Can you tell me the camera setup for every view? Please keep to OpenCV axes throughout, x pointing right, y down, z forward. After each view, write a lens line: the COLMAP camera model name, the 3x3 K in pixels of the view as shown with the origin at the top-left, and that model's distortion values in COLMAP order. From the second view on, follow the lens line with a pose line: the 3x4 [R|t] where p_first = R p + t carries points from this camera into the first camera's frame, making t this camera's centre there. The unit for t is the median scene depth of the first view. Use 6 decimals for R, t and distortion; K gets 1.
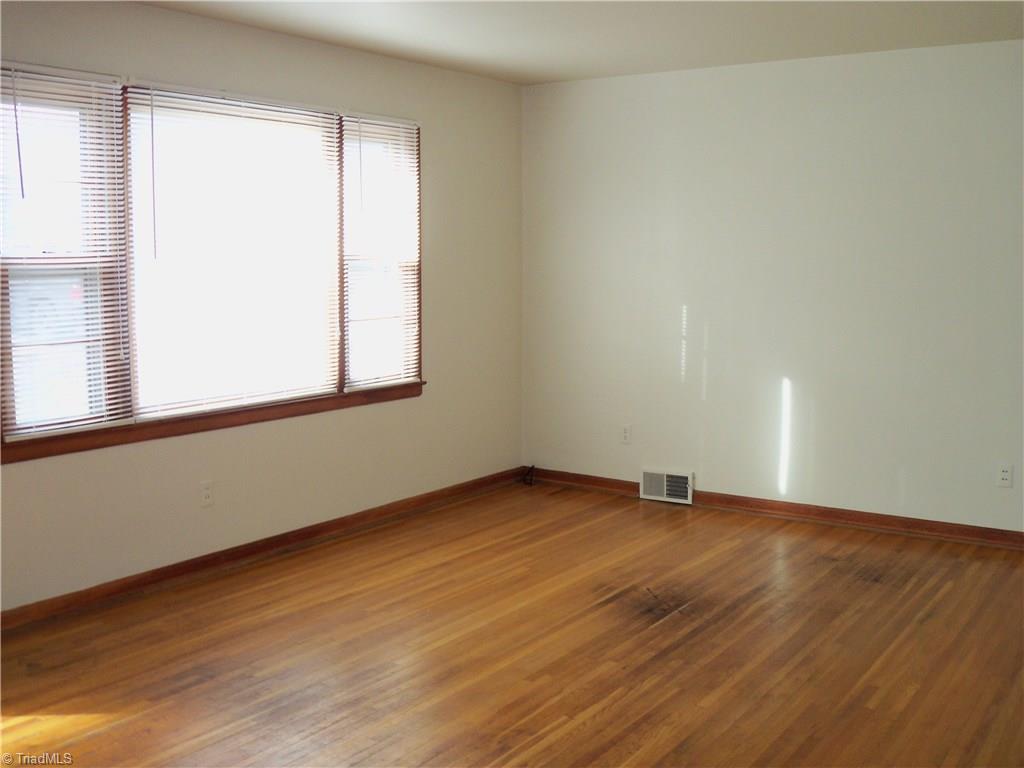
lens RADIAL K [[1057.4, 0, 512.0], [0, 1057.4, 384.0], [0, 0, 1]] dist [-0.094333, -0.002902]
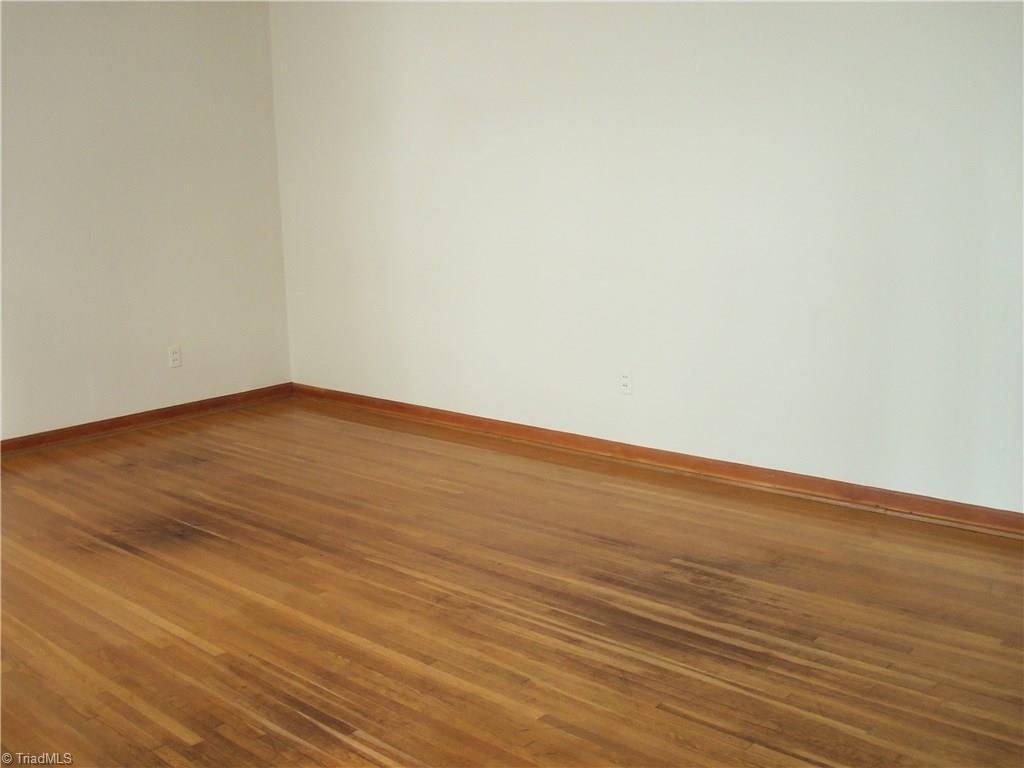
lens RADIAL K [[1027.6, 0, 512.0], [0, 1027.6, 384.0], [0, 0, 1]] dist [0.003931, 0.002076]
pose [[0.113375, -0.182048, 0.976732, -0.732987], [0.137119, 0.976530, 0.166094, -0.027491], [-0.984045, 0.115097, 0.135677, 0.599300]]
